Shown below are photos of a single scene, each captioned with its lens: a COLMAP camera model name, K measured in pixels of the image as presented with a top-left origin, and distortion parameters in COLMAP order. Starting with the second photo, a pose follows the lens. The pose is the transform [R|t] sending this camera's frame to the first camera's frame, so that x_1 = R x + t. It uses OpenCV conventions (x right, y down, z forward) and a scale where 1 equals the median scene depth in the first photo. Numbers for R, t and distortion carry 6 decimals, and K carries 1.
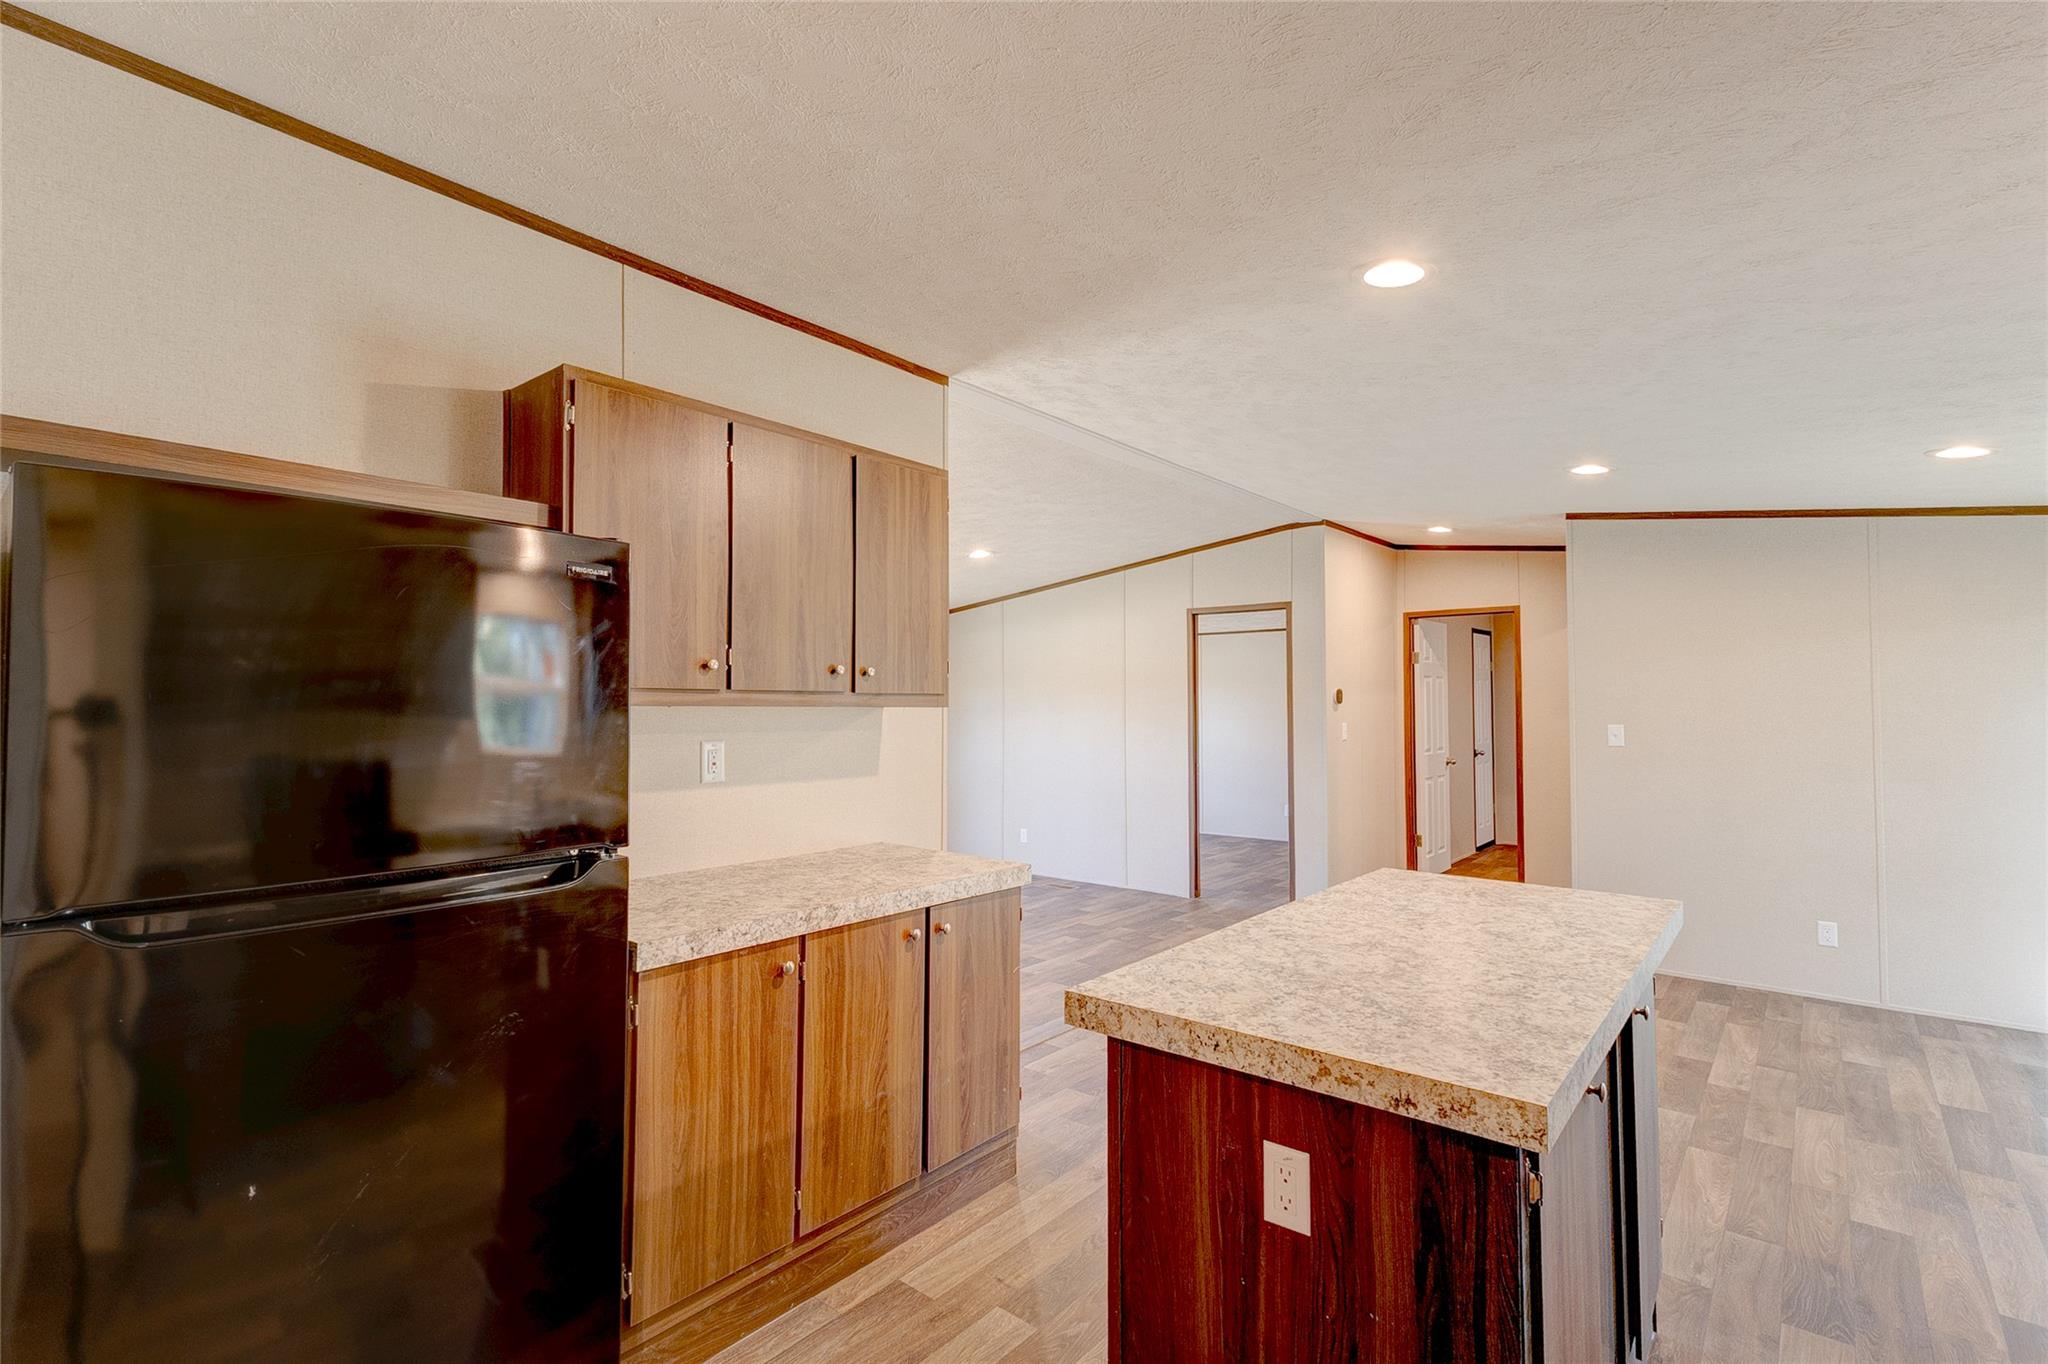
lens RADIAL K [[944.1, 0, 1019.3], [0, 944.1, 682.2], [0, 0, 1]] dist [0.015521, -0.002618]
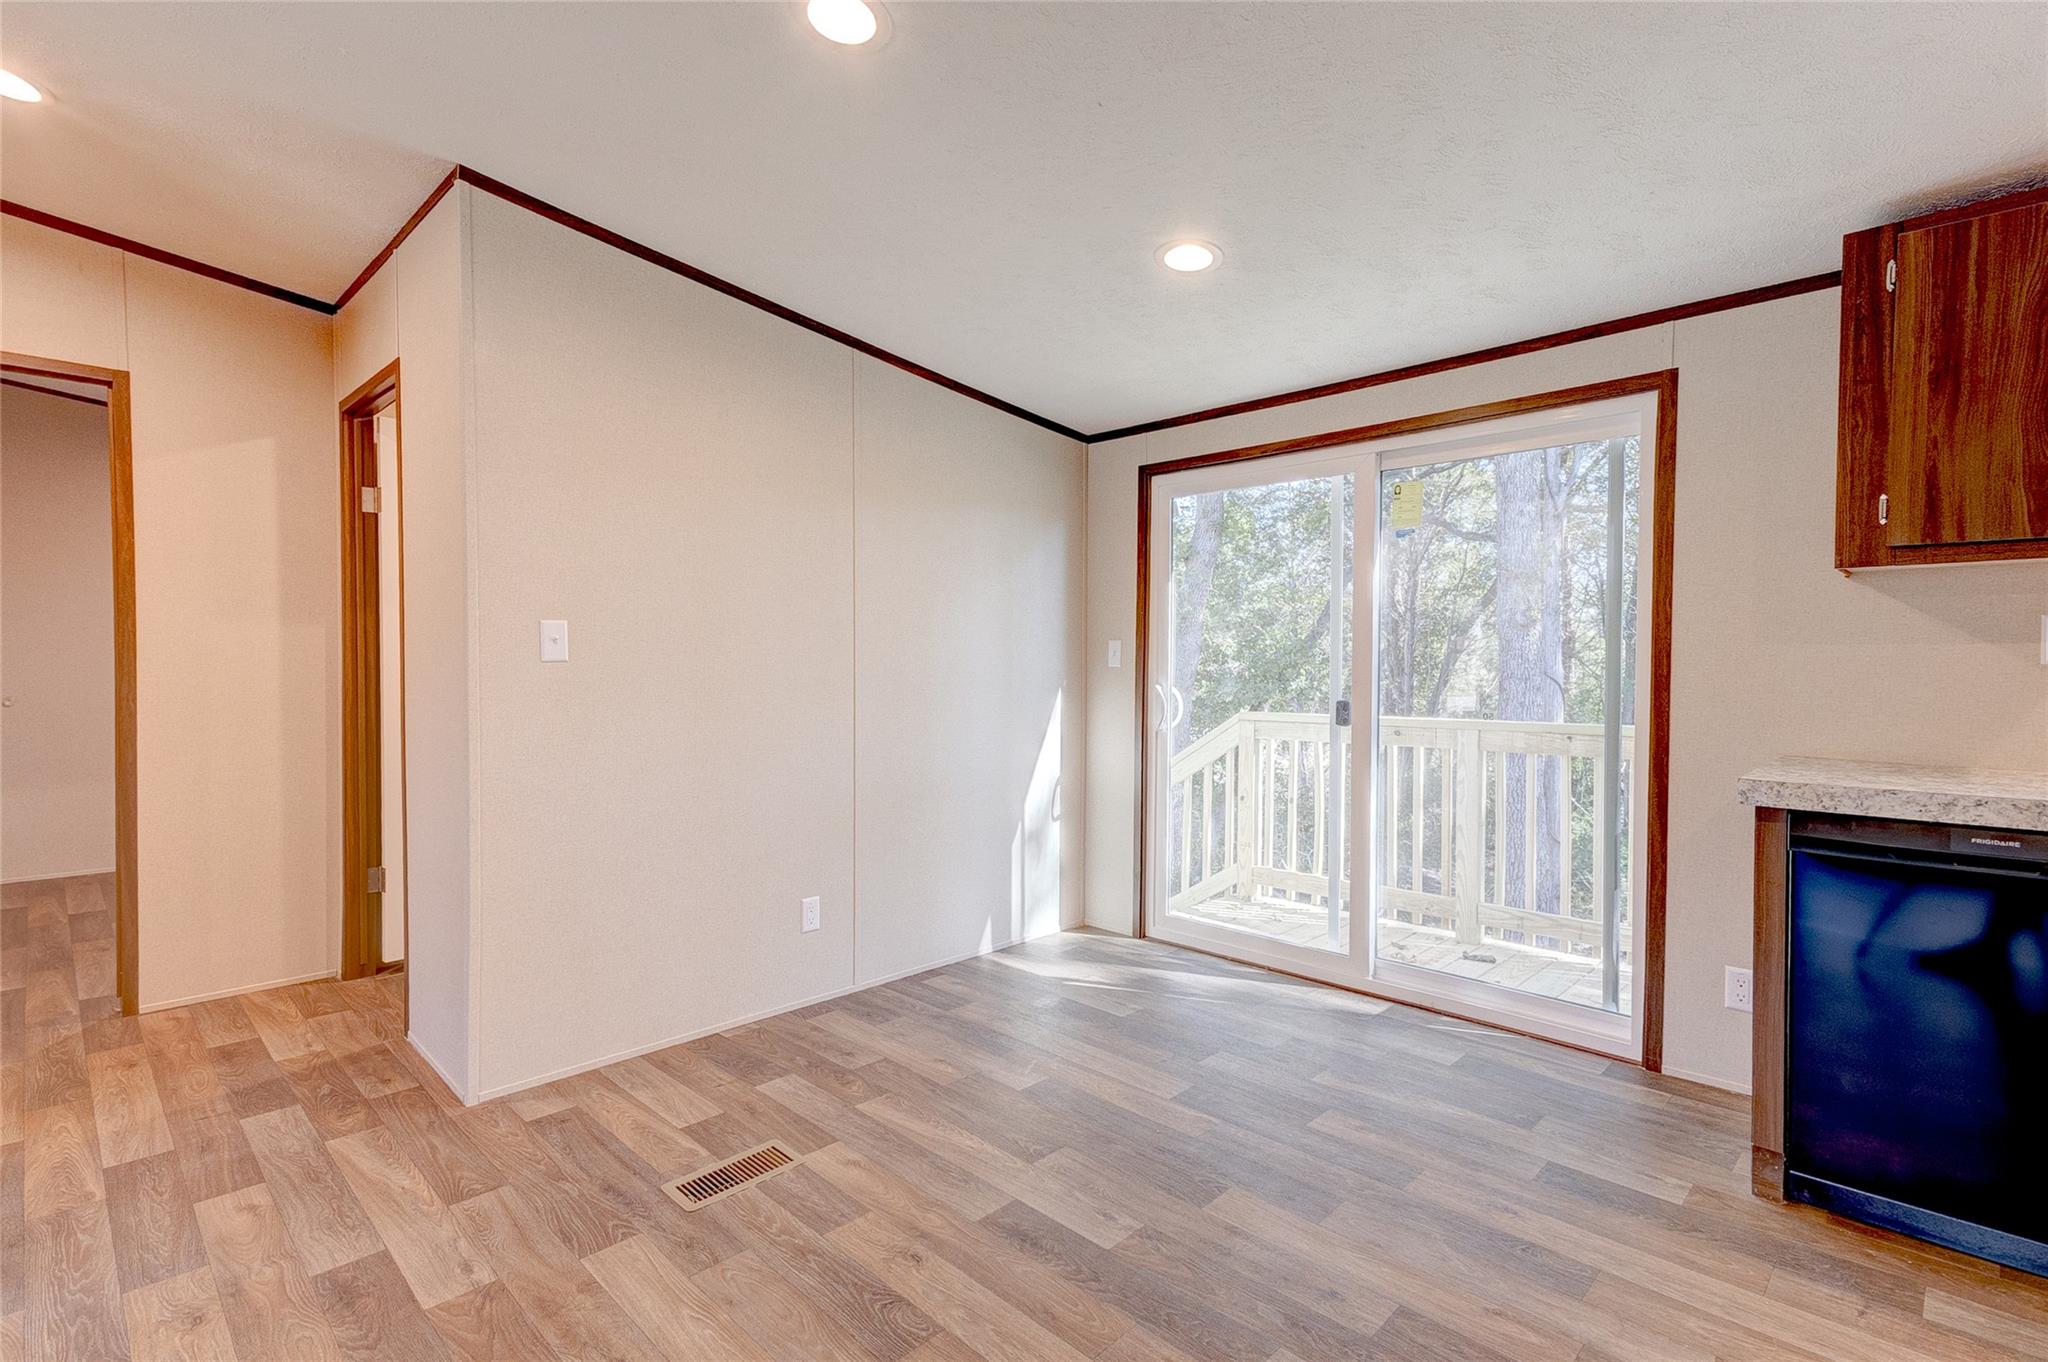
lens RADIAL K [[944.1, 0, 1019.3], [0, 944.1, 681.2], [0, 0, 1]] dist [0.015521, -0.002618]
pose [[0.079598, -0.023046, 0.996561, 0.304182], [-0.024836, 0.999377, 0.025095, 0.135351], [-0.996518, -0.026748, 0.078976, 1.610143]]
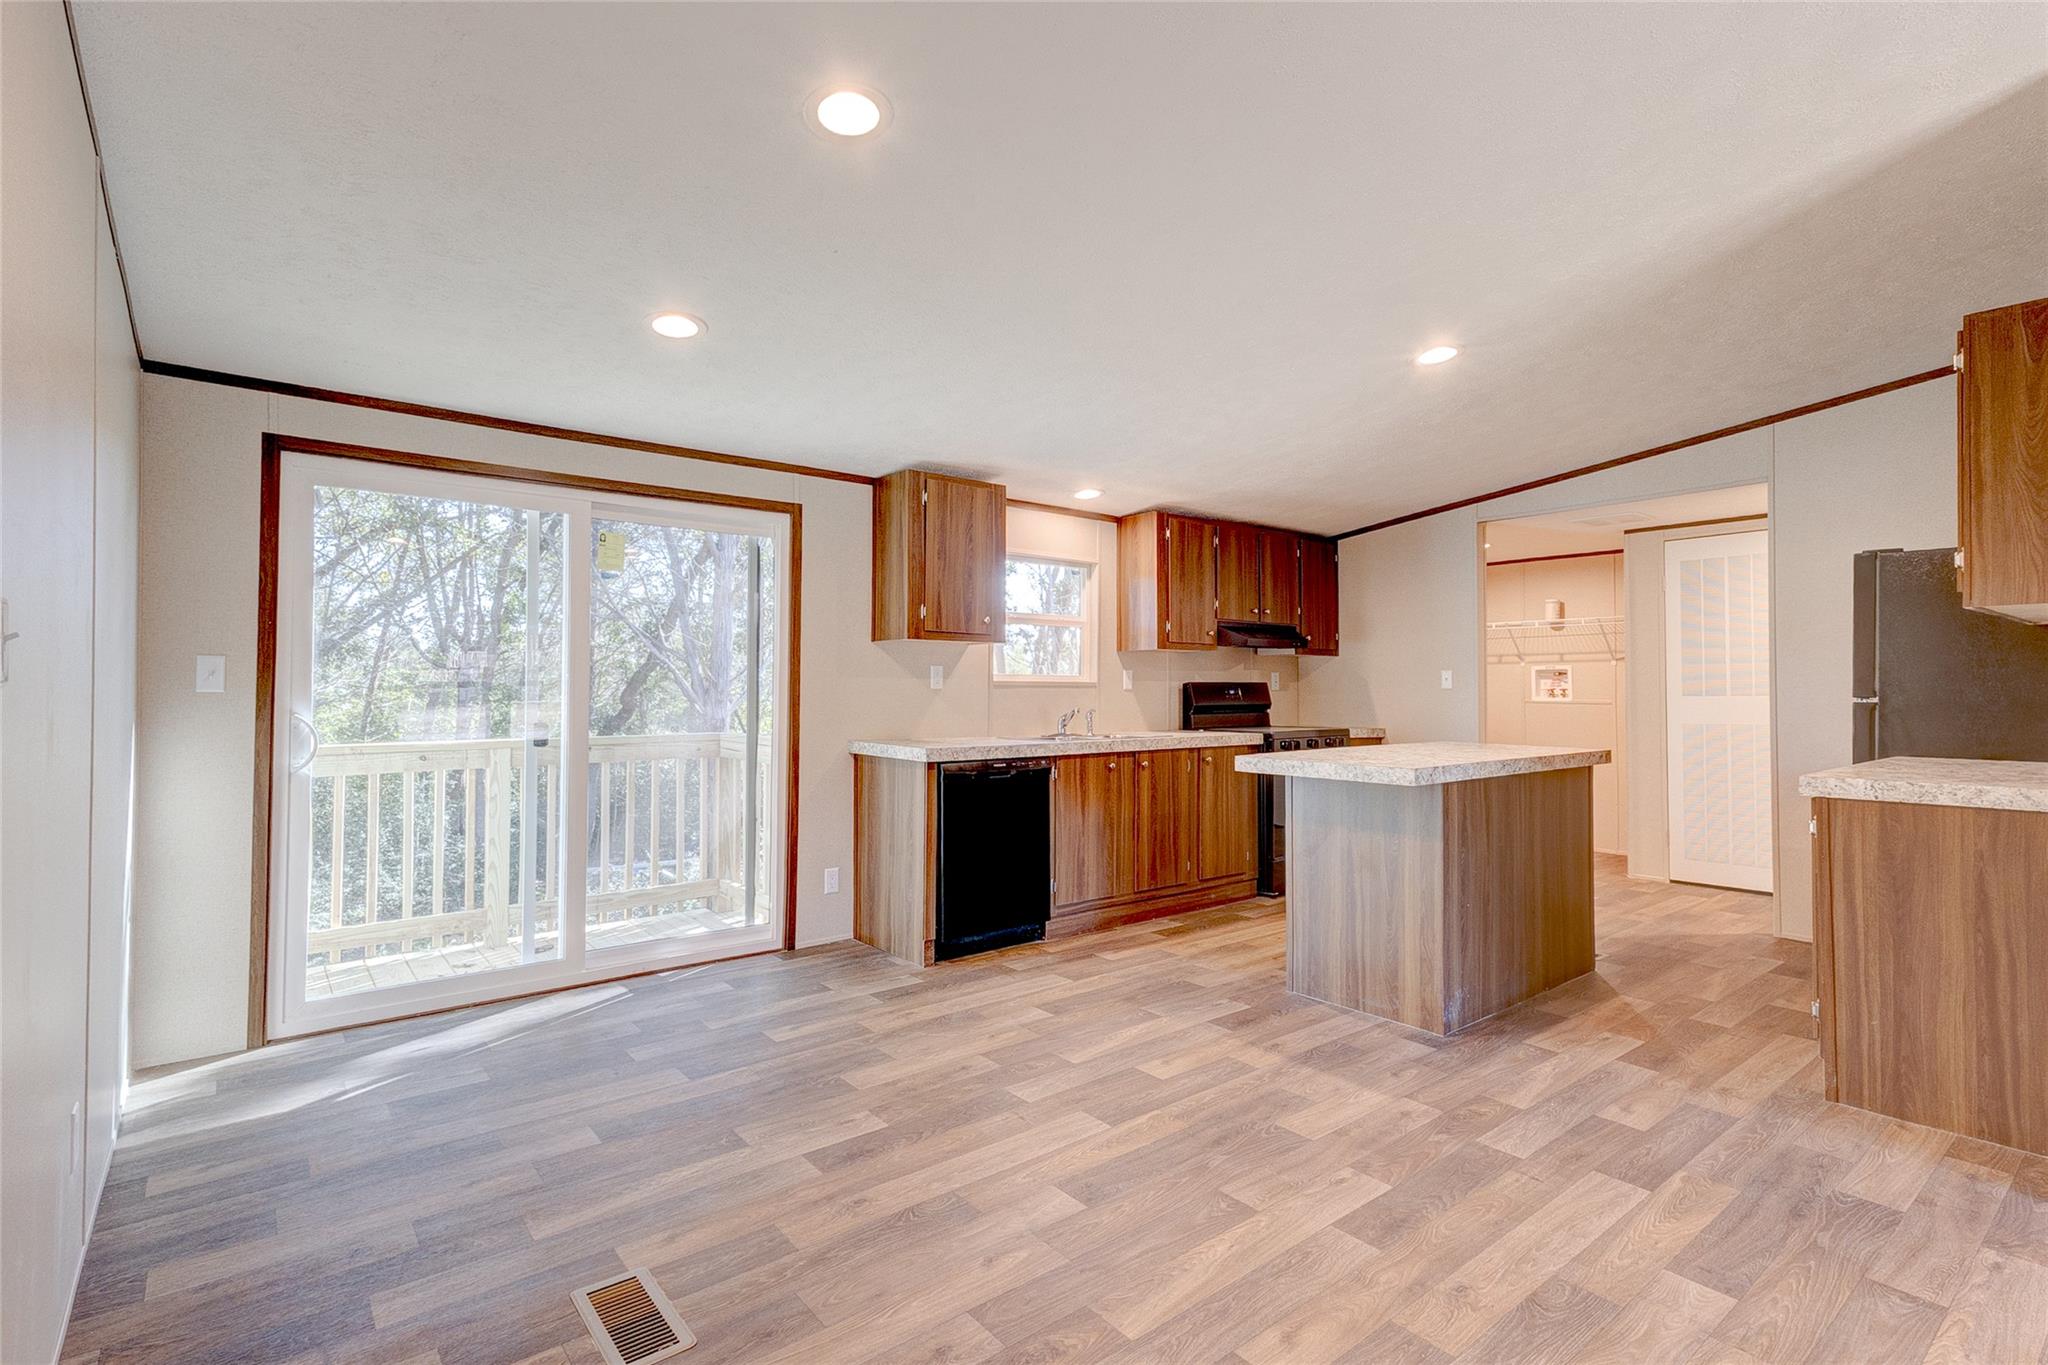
lens RADIAL K [[944.1, 0, 1019.3], [0, 944.1, 682.7], [0, 0, 1]] dist [0.015521, -0.002618]
pose [[-0.978178, -0.002399, 0.207754, 0.747671], [-0.008572, 0.999548, -0.028817, 0.163336], [-0.207591, -0.029969, -0.977757, 2.667289]]
